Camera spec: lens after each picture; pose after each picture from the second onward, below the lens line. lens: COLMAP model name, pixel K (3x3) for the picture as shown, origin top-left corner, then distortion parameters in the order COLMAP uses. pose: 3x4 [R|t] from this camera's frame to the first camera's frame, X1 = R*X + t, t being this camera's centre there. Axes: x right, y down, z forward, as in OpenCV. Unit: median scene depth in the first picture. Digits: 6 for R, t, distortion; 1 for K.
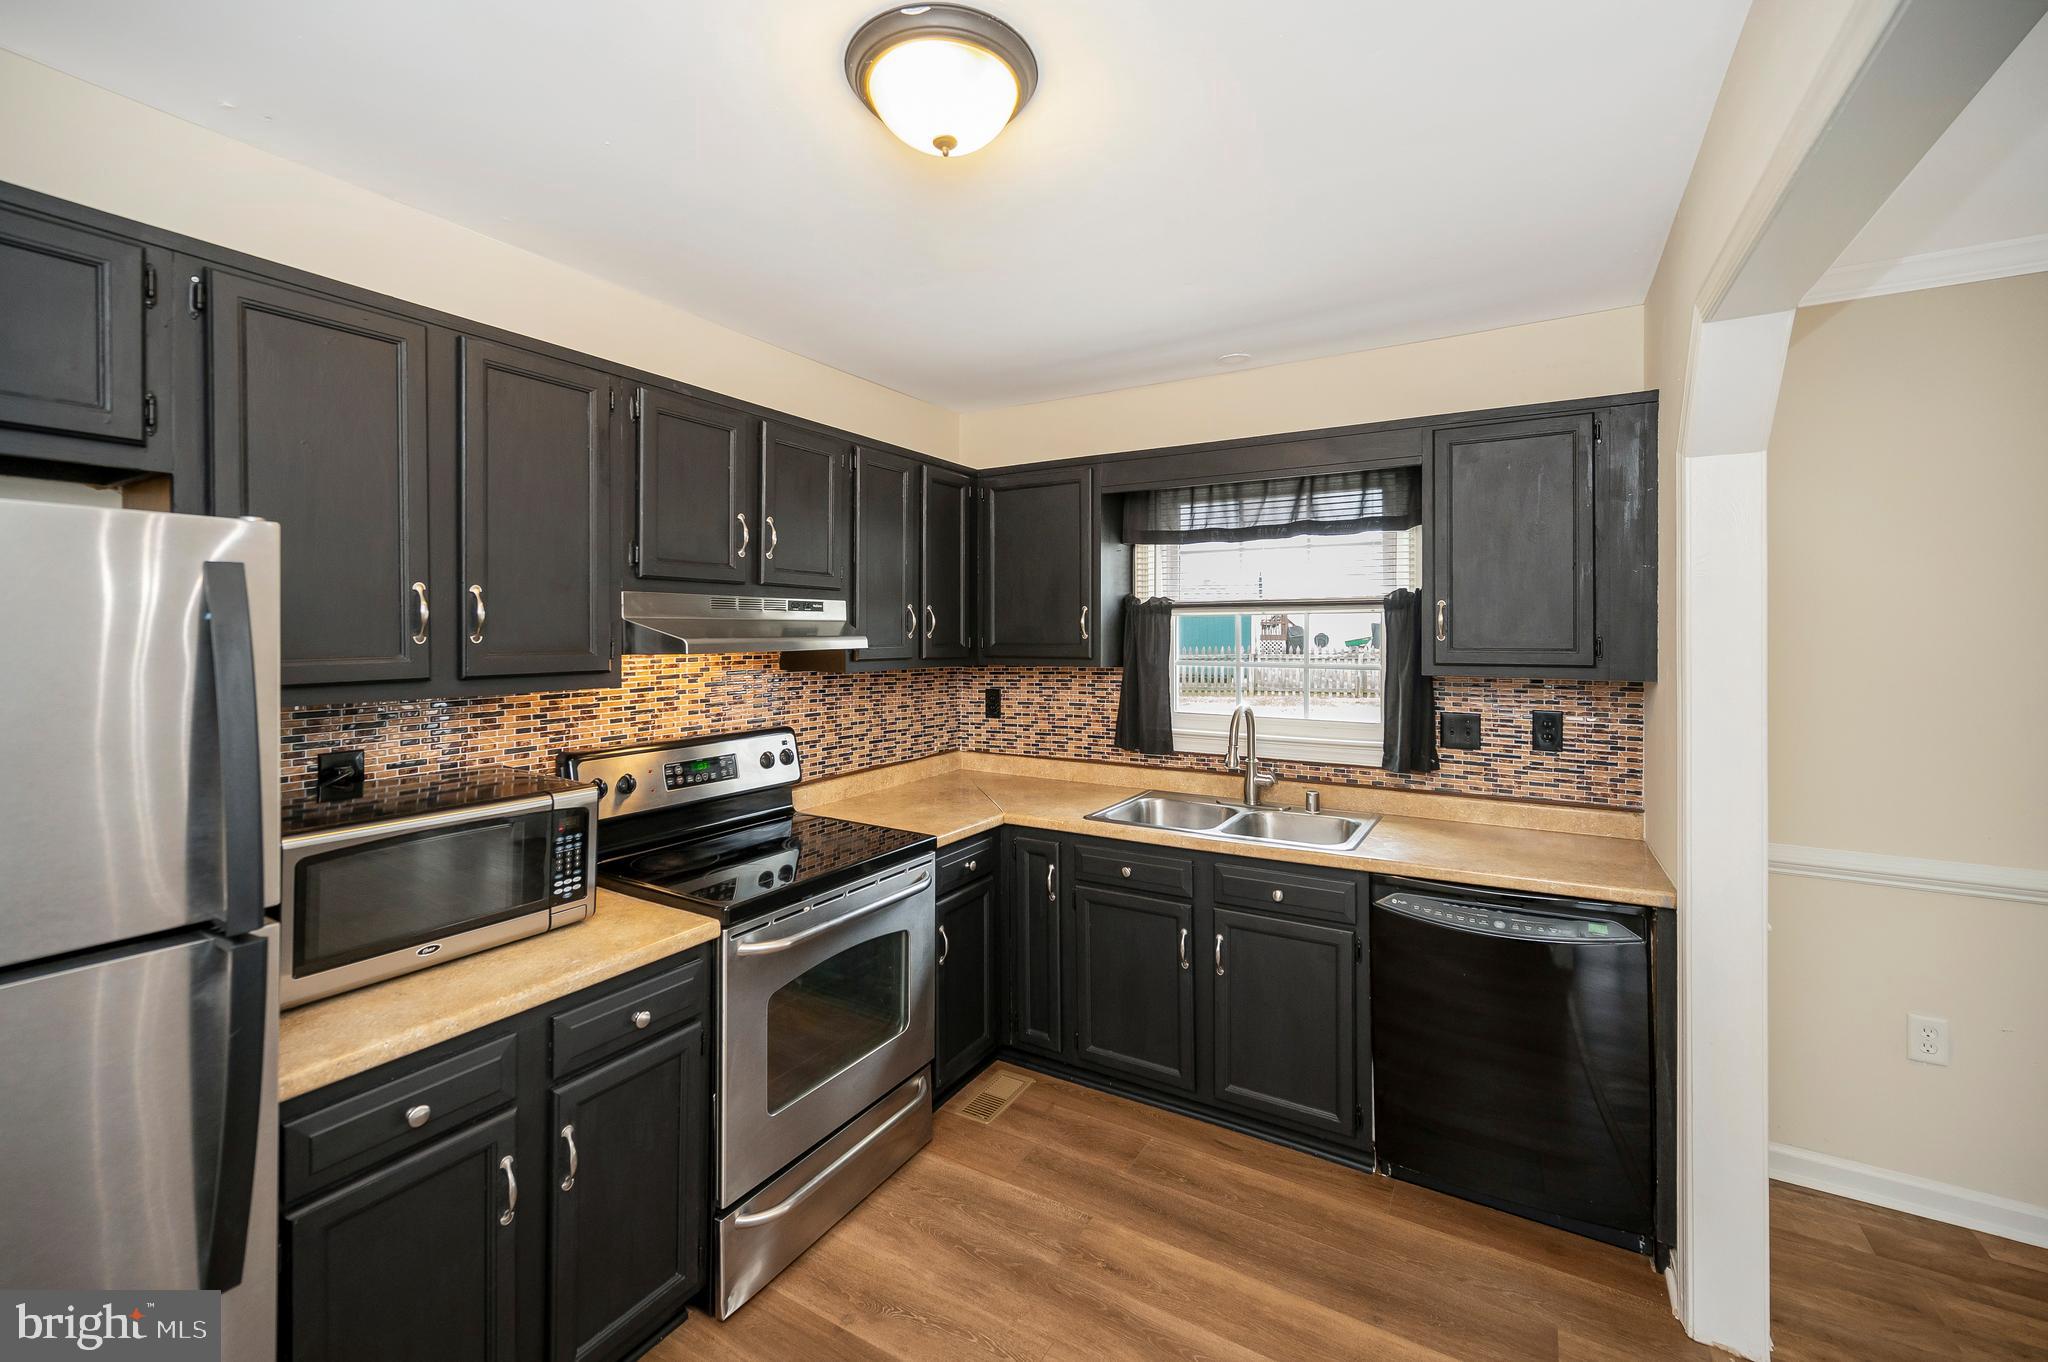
lens RADIAL K [[833.5, 0, 1038.3], [0, 833.5, 626.9], [0, 0, 1]] dist [0.001034, -0.000026]
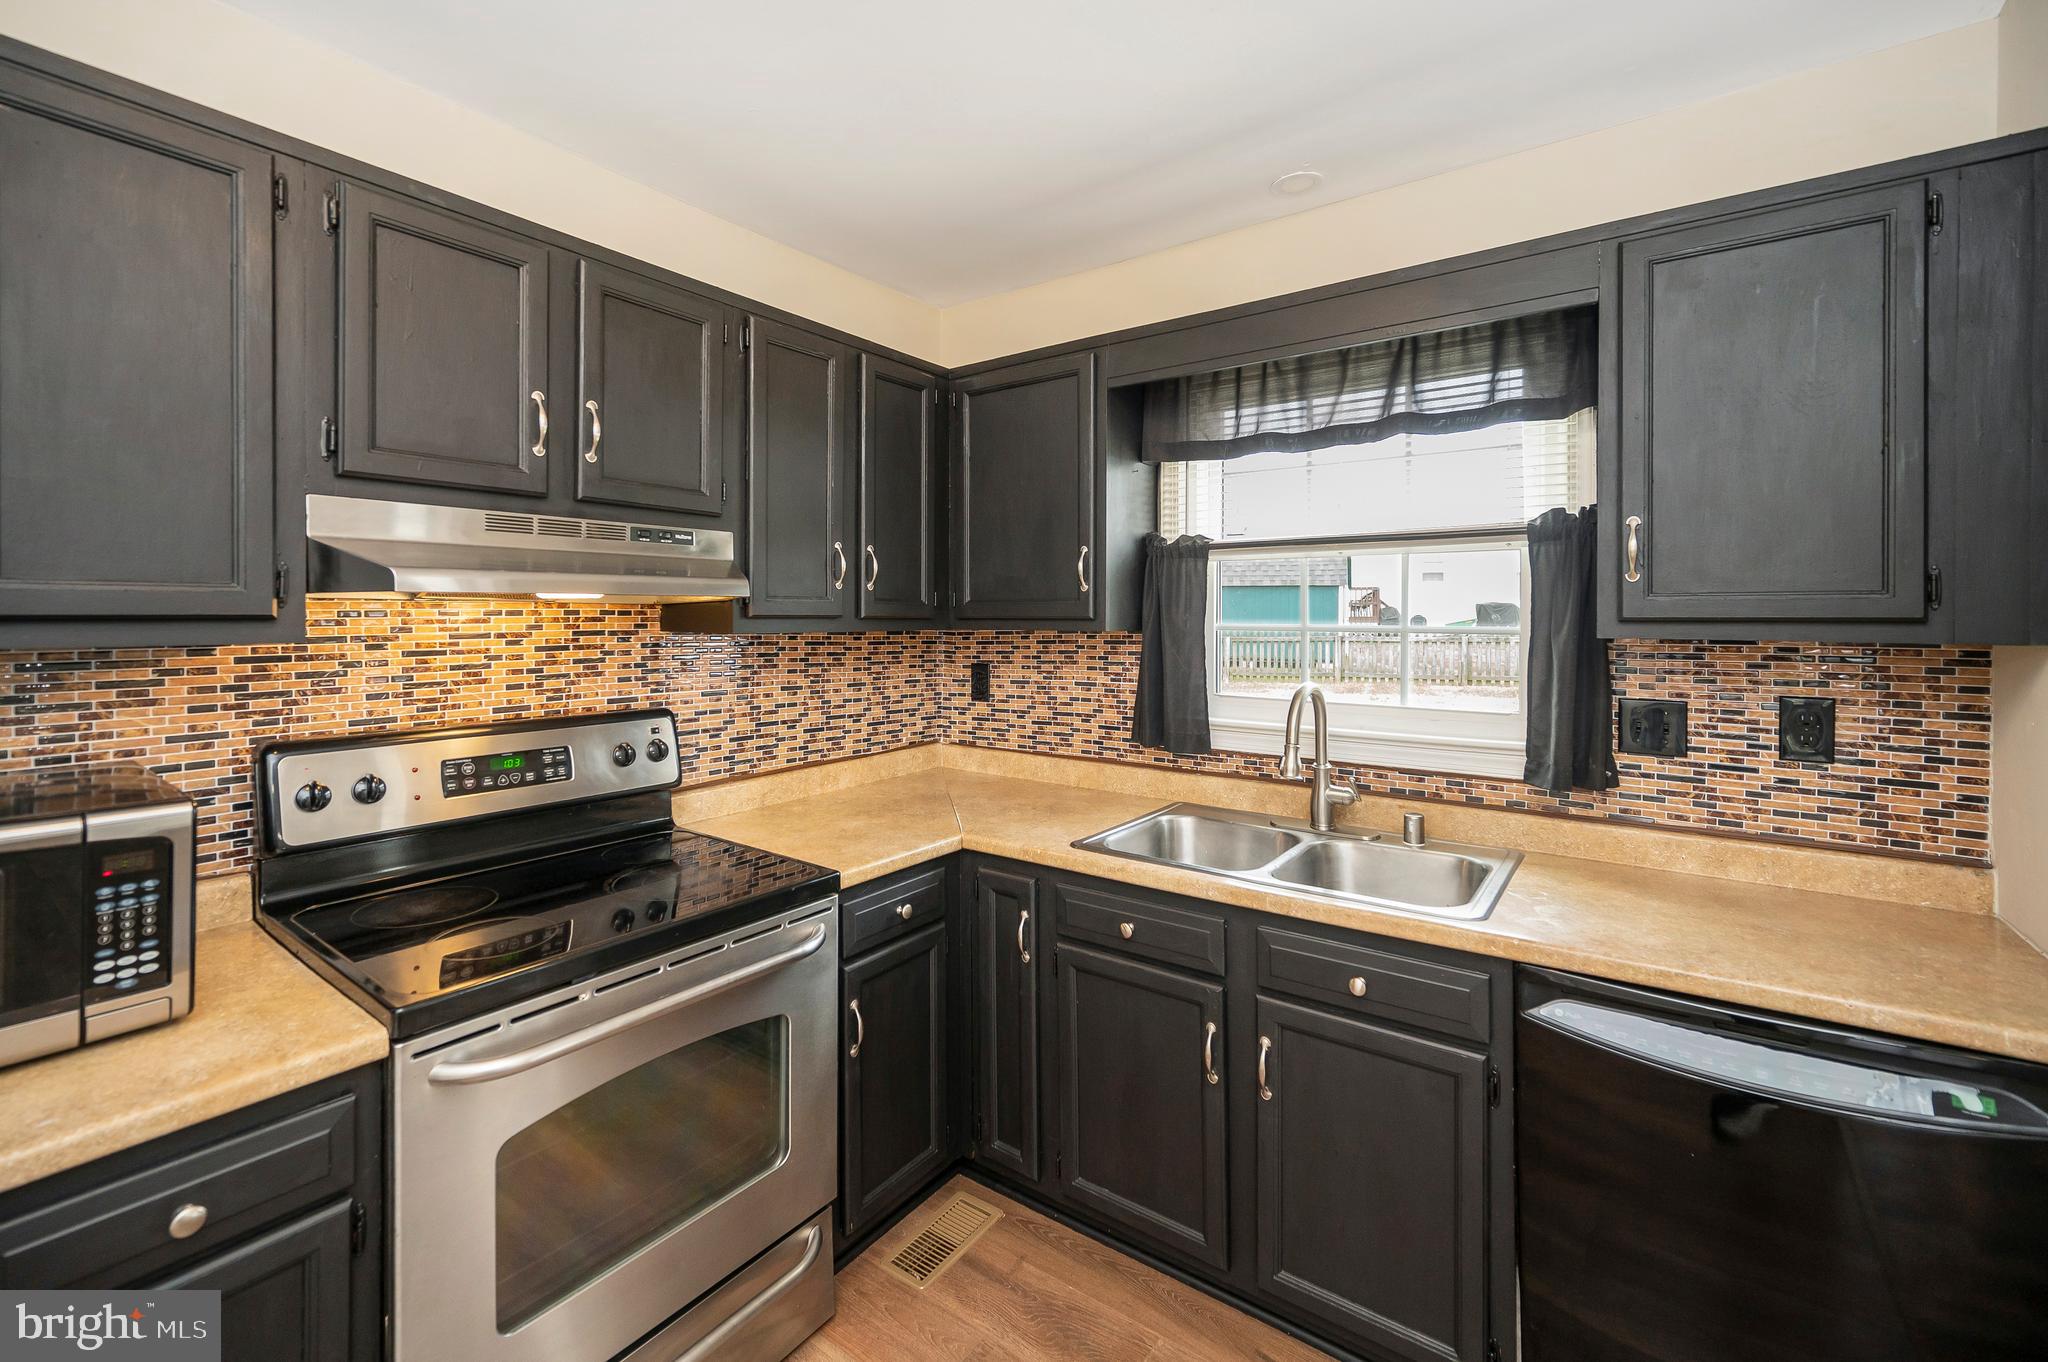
lens RADIAL K [[862.7, 0, 1025.9], [0, 862.7, 615.6], [0, 0, 1]] dist [0.000895, -0.000140]
pose [[0.995099, 0.001099, -0.098877, 0.087305], [-0.000483, 0.999980, 0.006255, 0.033591], [0.098882, -0.006176, 0.995080, 0.281373]]
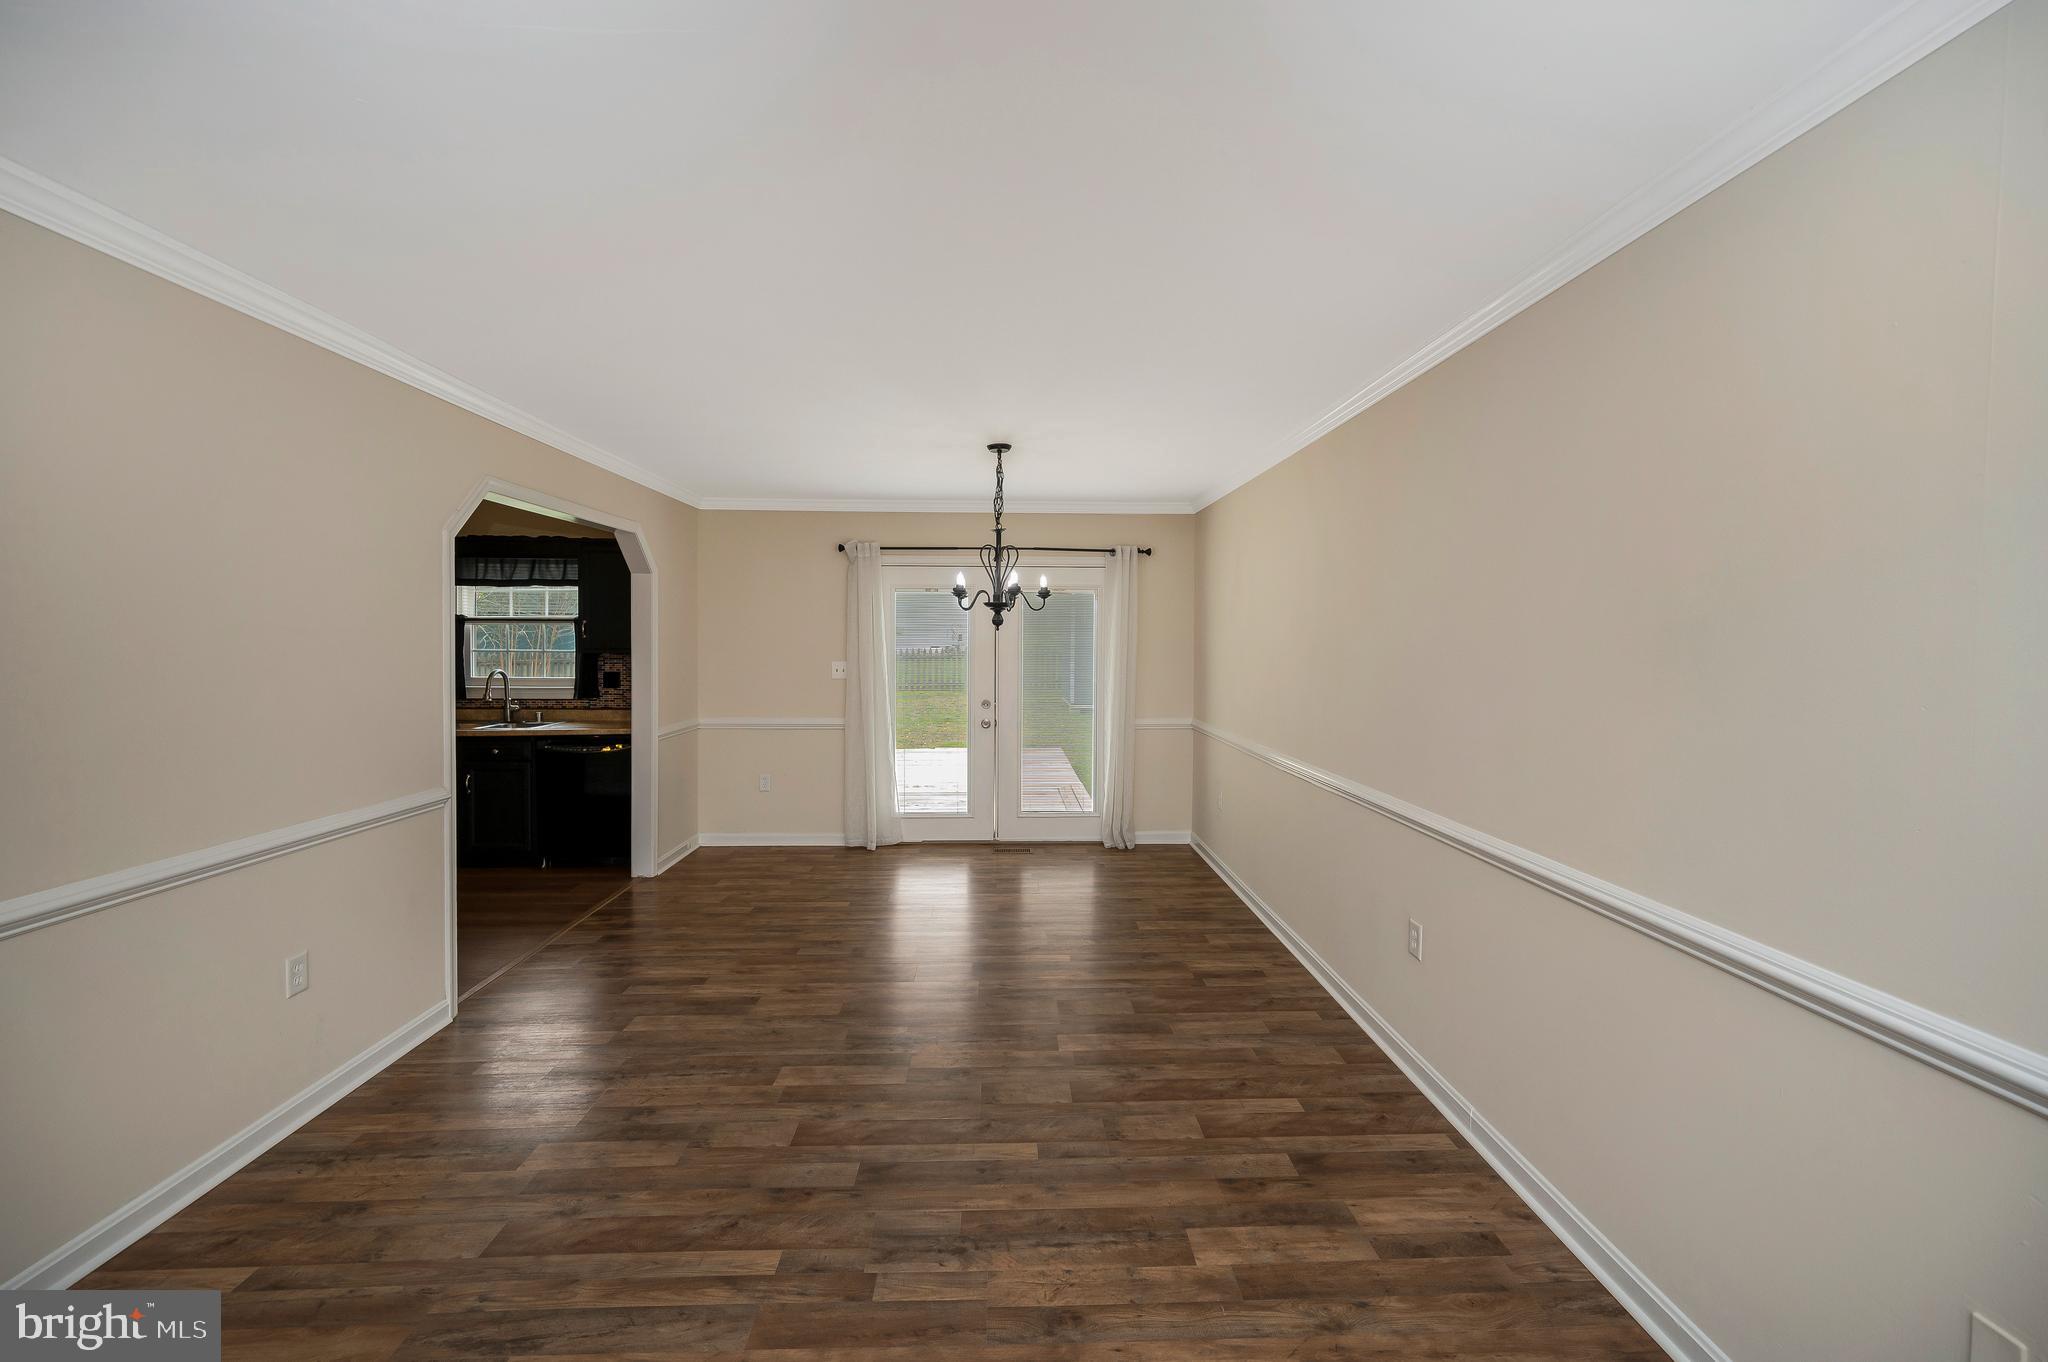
lens RADIAL K [[829.3, 0, 1027.6], [0, 829.3, 656.1], [0, 0, 1]] dist [0.001042, -0.000291]
pose [[0.846977, -0.007995, 0.531570, 0.270330], [-0.006382, 0.999662, 0.025203, 0.001850], [-0.531591, -0.024739, 0.846640, -1.379094]]
